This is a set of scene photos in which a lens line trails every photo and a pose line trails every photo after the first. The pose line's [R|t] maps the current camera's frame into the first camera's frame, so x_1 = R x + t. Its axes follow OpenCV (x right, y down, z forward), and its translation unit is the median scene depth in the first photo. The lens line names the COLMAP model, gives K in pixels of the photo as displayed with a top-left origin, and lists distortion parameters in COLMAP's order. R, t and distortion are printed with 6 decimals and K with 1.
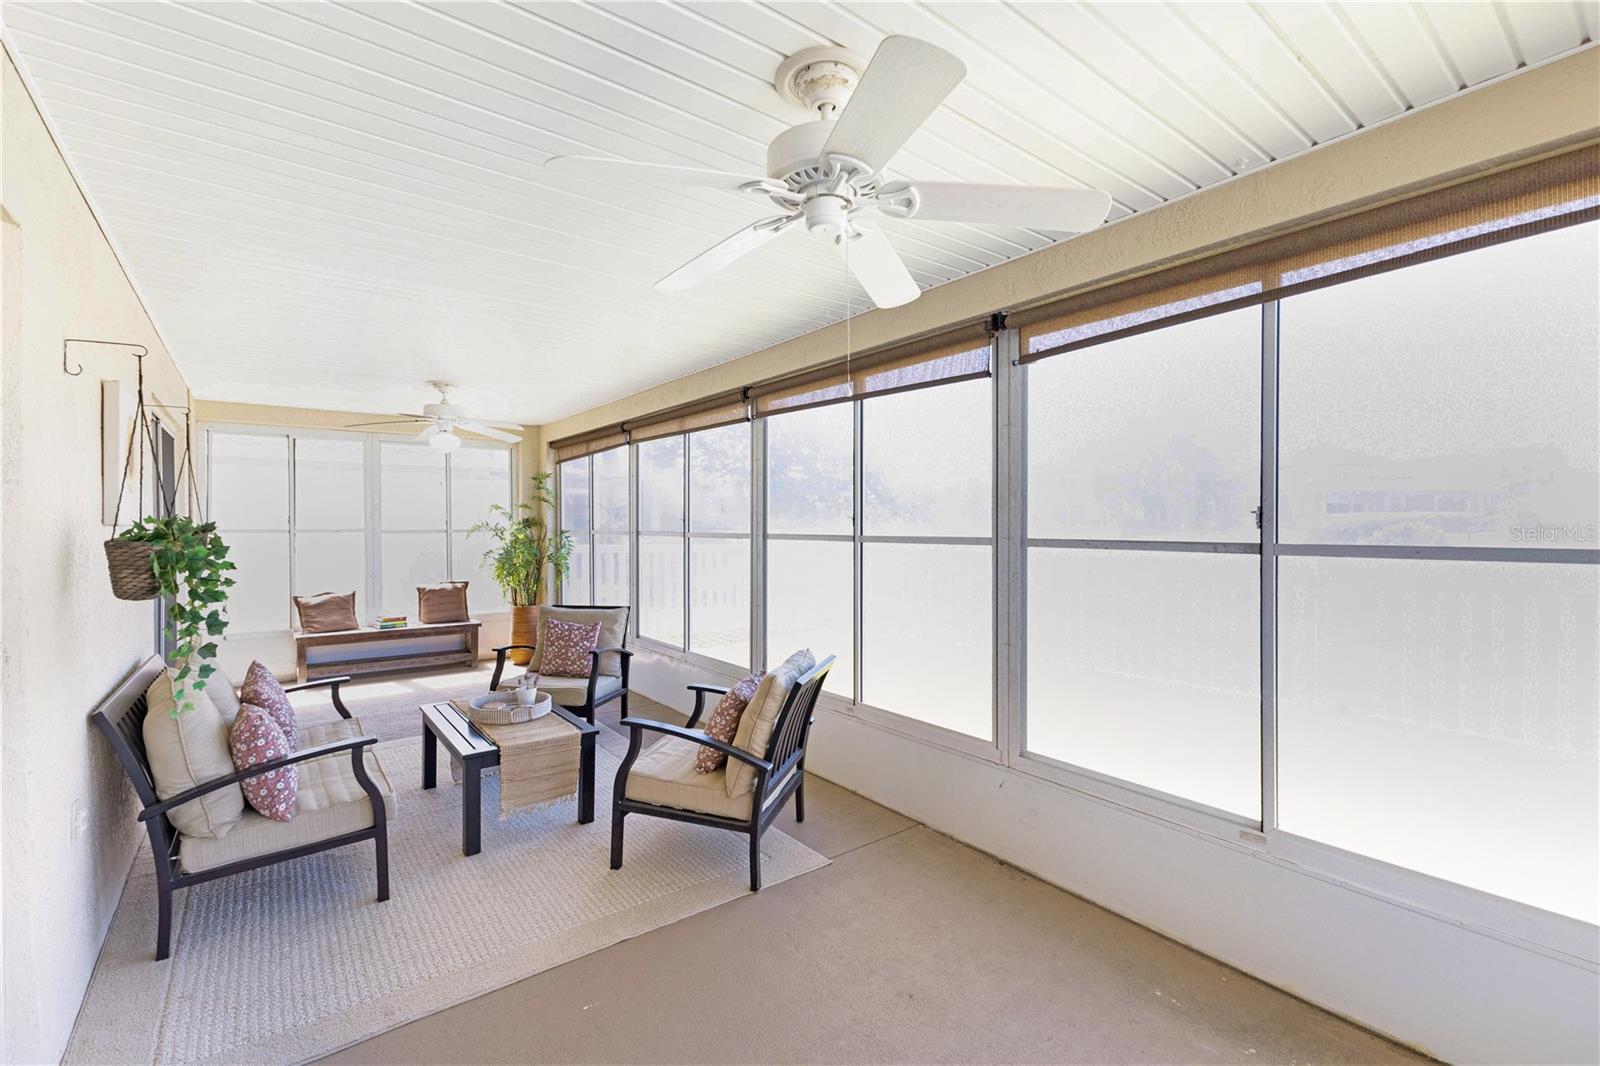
lens RADIAL K [[695.0, 0, 798.0], [0, 695.0, 523.3], [0, 0, 1]] dist [0.009726, -0.001992]
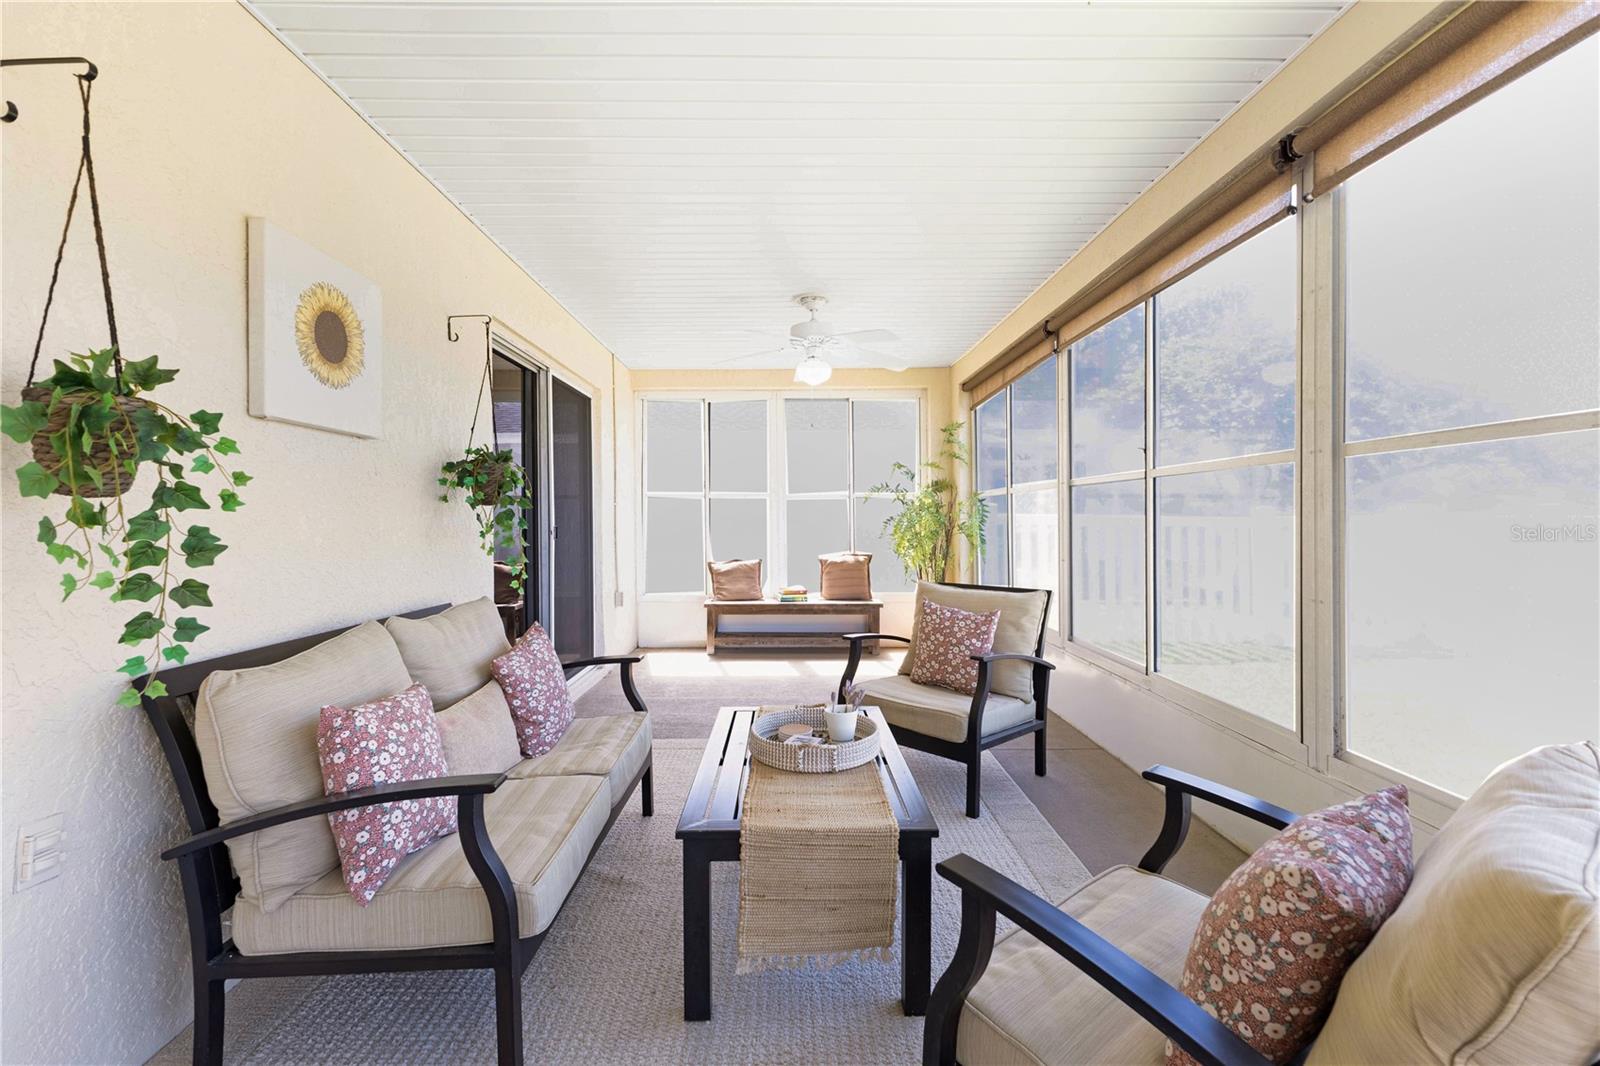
lens RADIAL K [[695.0, 0, 789.0], [0, 695.0, 521.9], [0, 0, 1]] dist [0.009726, -0.001992]
pose [[0.797304, -0.000520, -0.603578, -0.053828], [0.005582, 0.999963, 0.006512, 0.056408], [0.603552, -0.008561, 0.797277, 0.384743]]
